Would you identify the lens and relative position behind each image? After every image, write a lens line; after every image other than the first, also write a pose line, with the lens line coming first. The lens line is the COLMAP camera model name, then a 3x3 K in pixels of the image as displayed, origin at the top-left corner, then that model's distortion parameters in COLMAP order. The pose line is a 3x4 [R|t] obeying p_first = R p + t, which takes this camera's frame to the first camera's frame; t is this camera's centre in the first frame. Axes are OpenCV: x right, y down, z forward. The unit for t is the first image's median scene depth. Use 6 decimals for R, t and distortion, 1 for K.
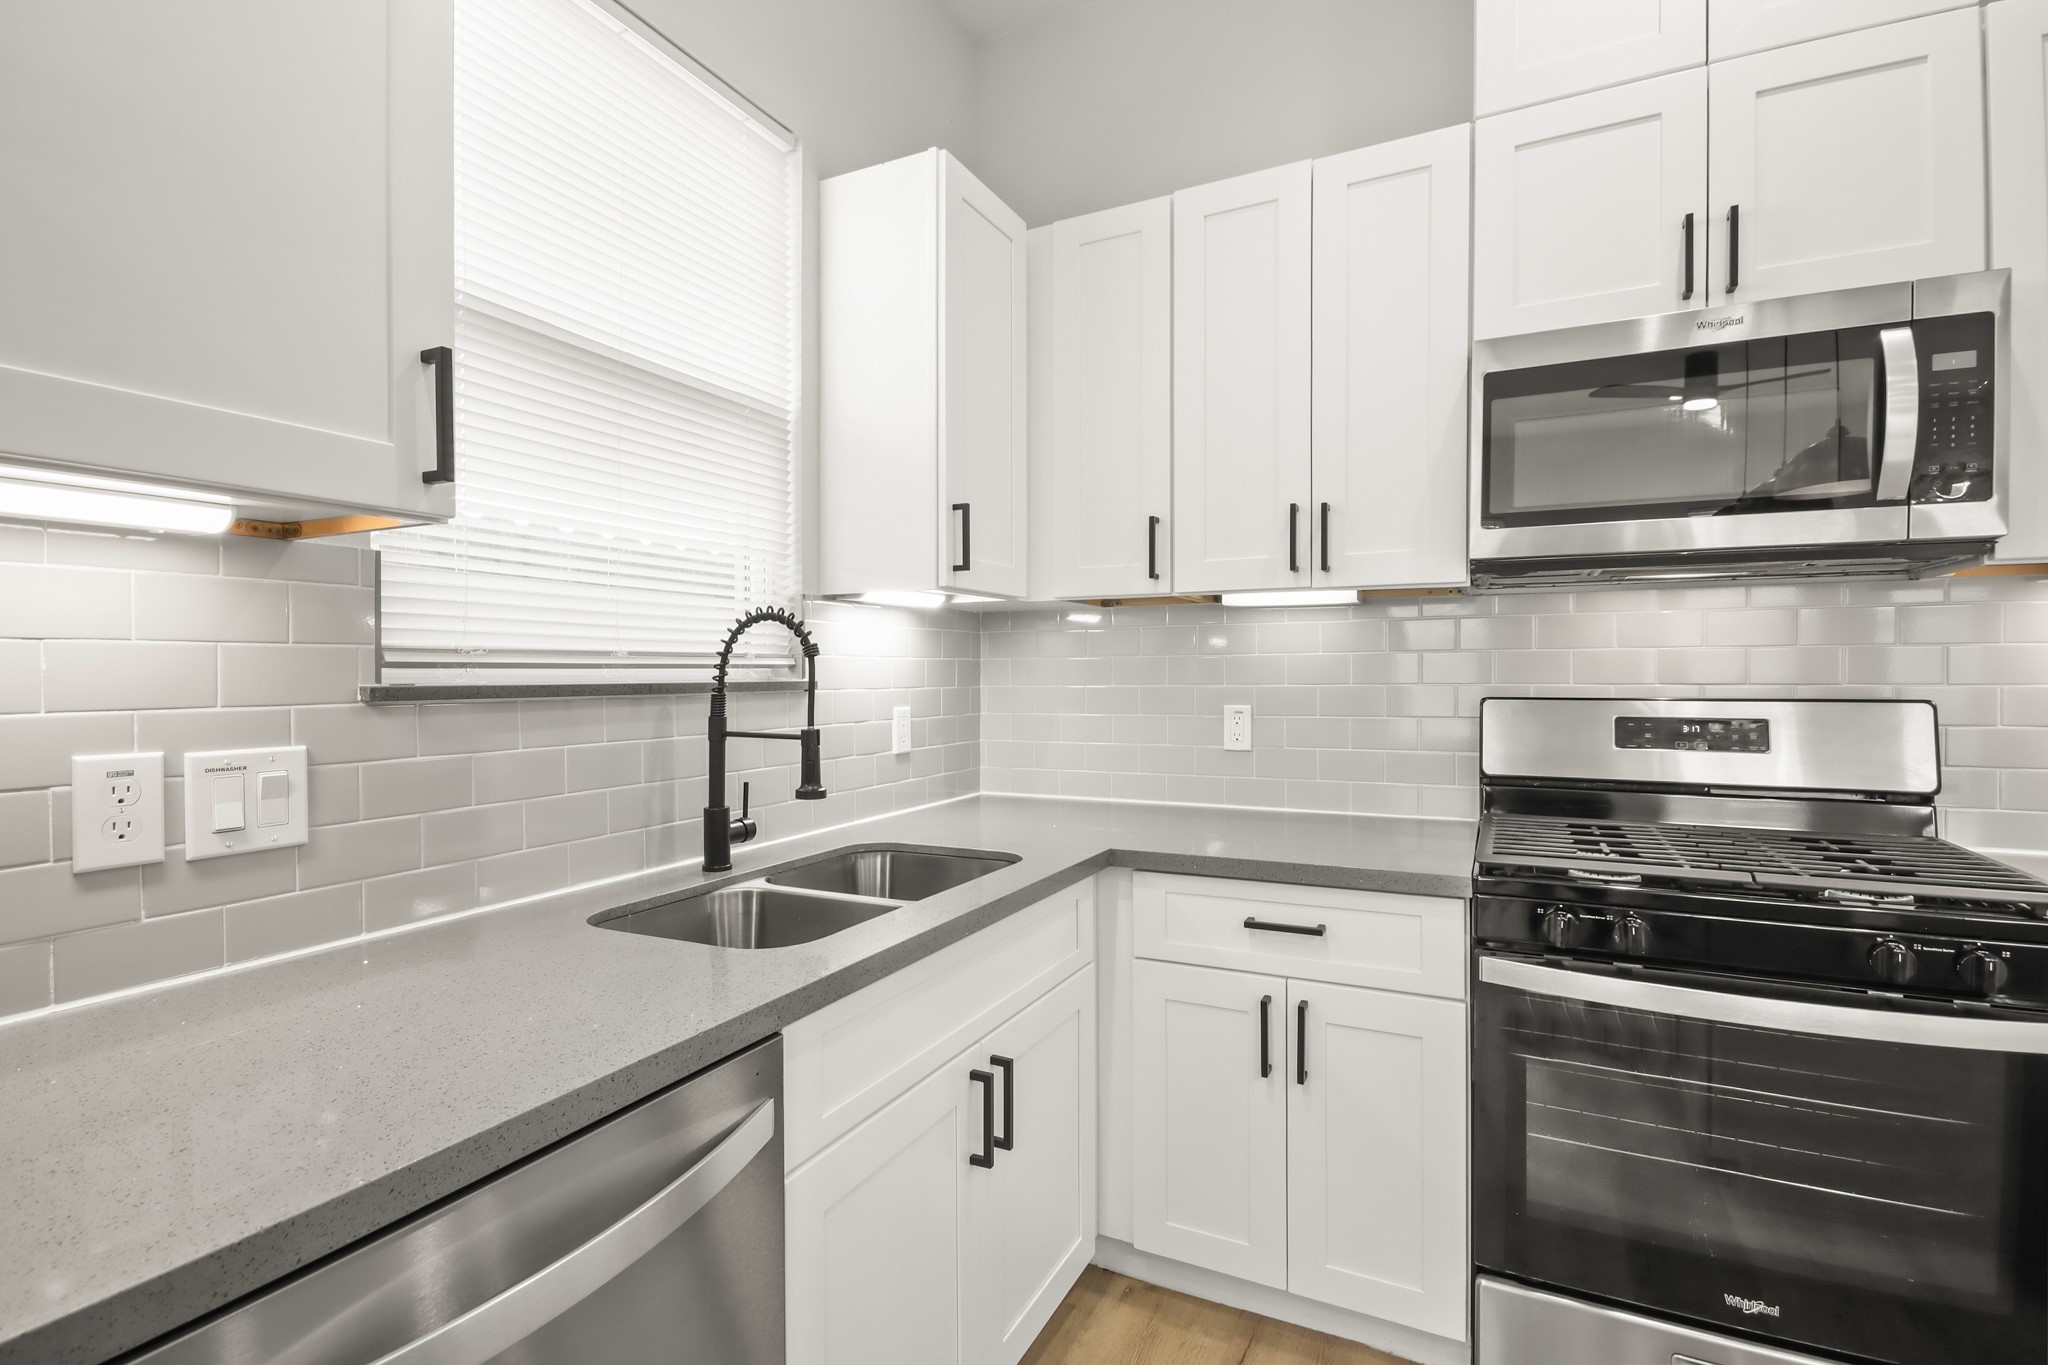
lens RADIAL K [[961.5, 0, 1023.9], [0, 961.5, 676.8], [0, 0, 1]] dist [-0.000615, -0.000536]
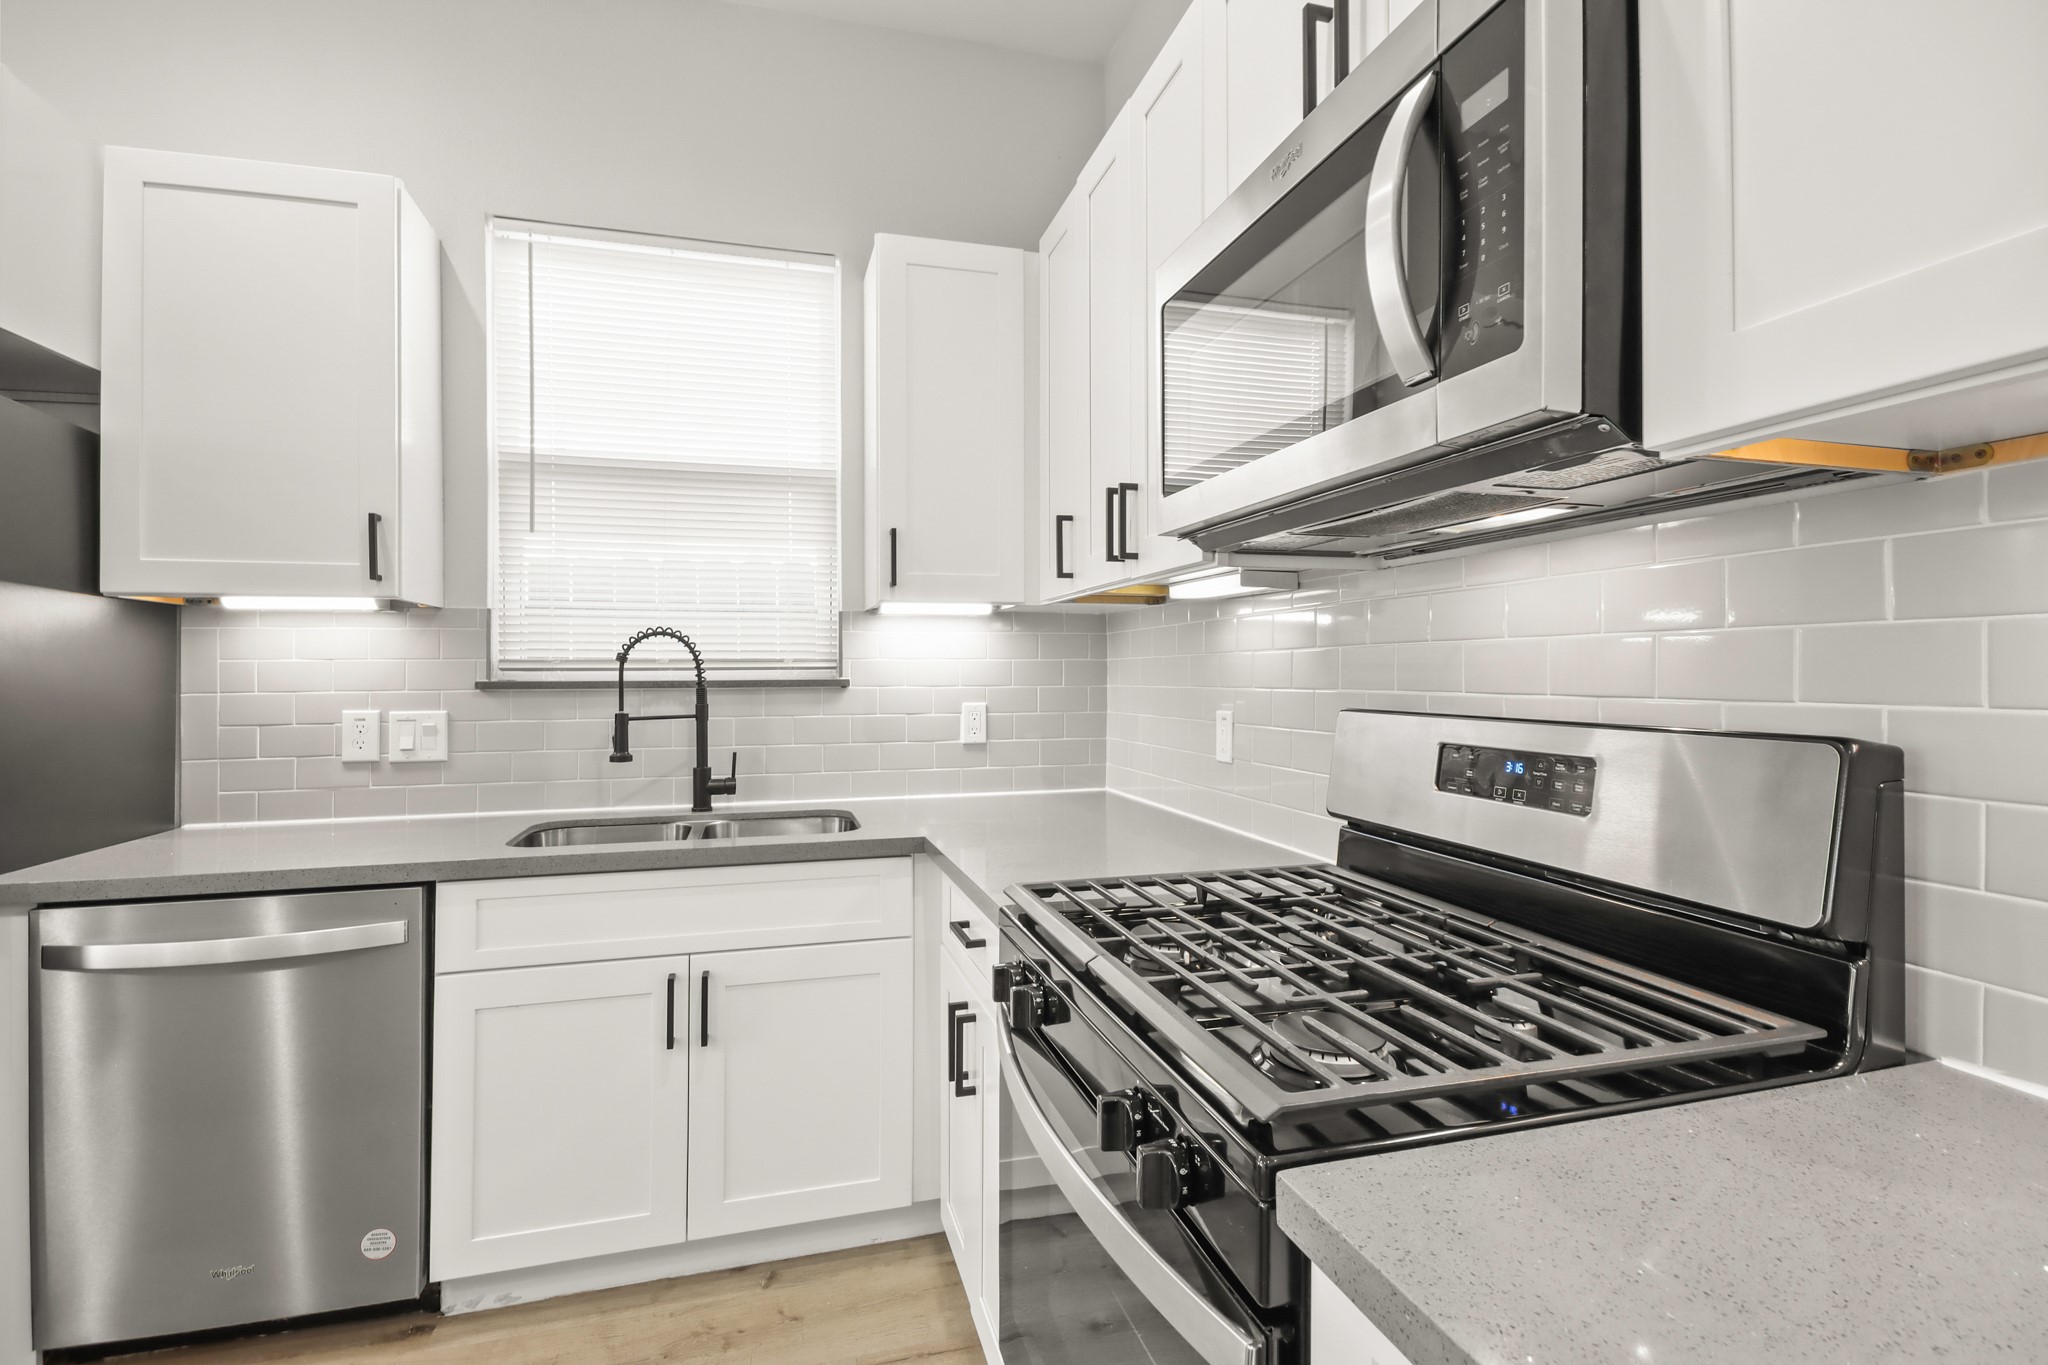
lens RADIAL K [[944.7, 0, 1021.1], [0, 944.7, 666.3], [0, 0, 1]] dist [-0.000332, -0.000347]
pose [[0.675272, -0.003238, -0.737562, 0.958659], [-0.002405, 0.999975, -0.006592, -0.006249], [0.737565, 0.006226, 0.675247, 0.365695]]
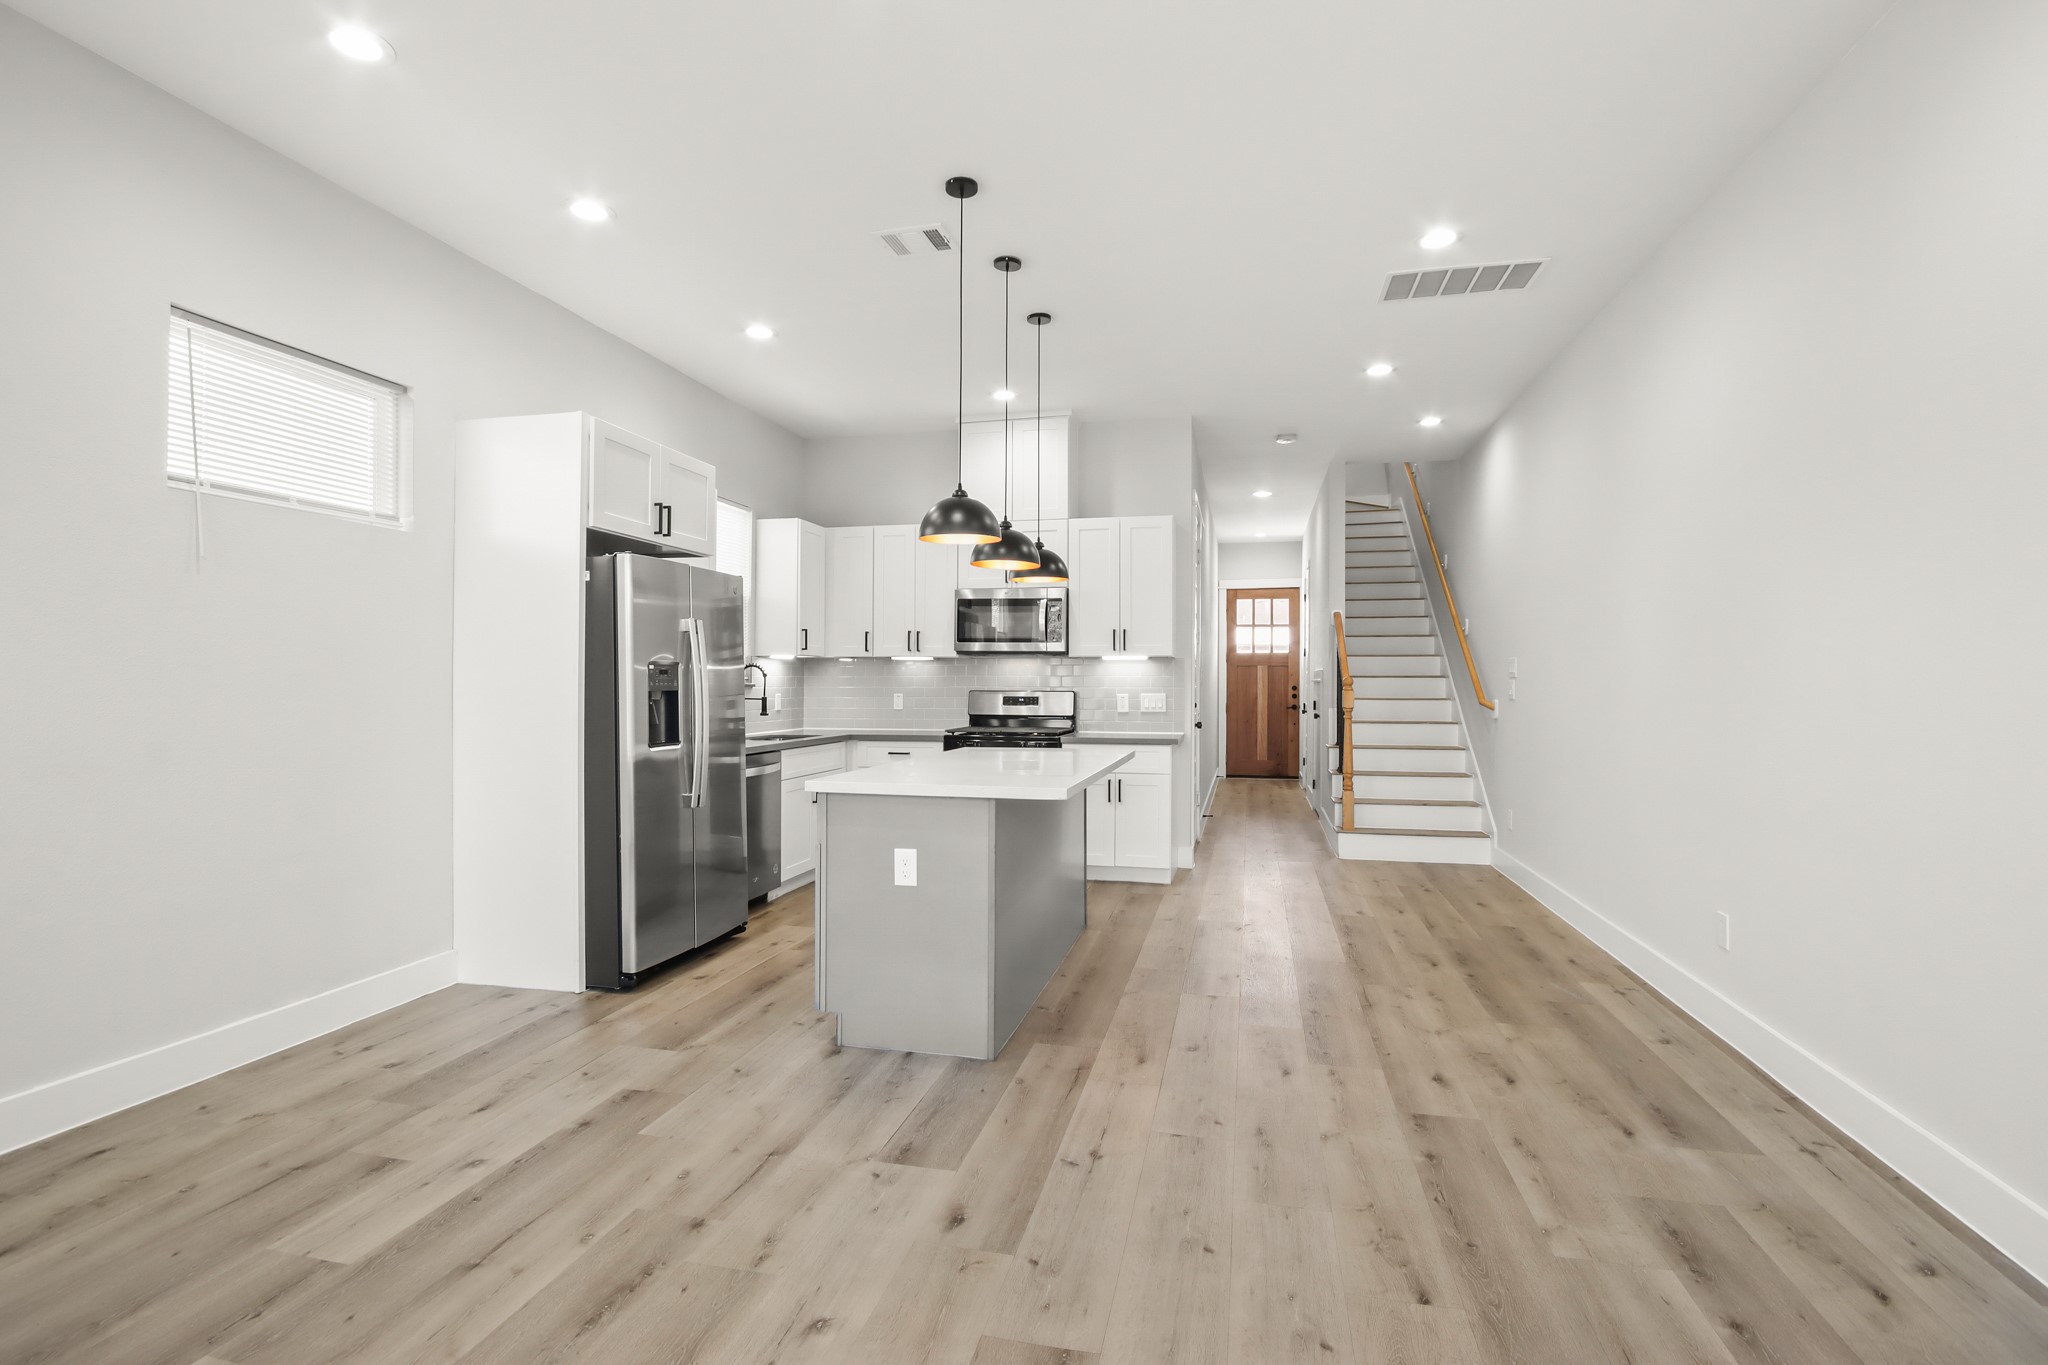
lens RADIAL K [[943.7, 0, 1024.0], [0, 943.7, 682.5], [0, 0, 1]] dist [0.000458, -0.000112]
pose [[0.973178, 0.008818, 0.229885, -0.080692], [-0.006332, 0.999913, -0.011550, 0.033383], [-0.229967, 0.009785, 0.973149, -2.395410]]
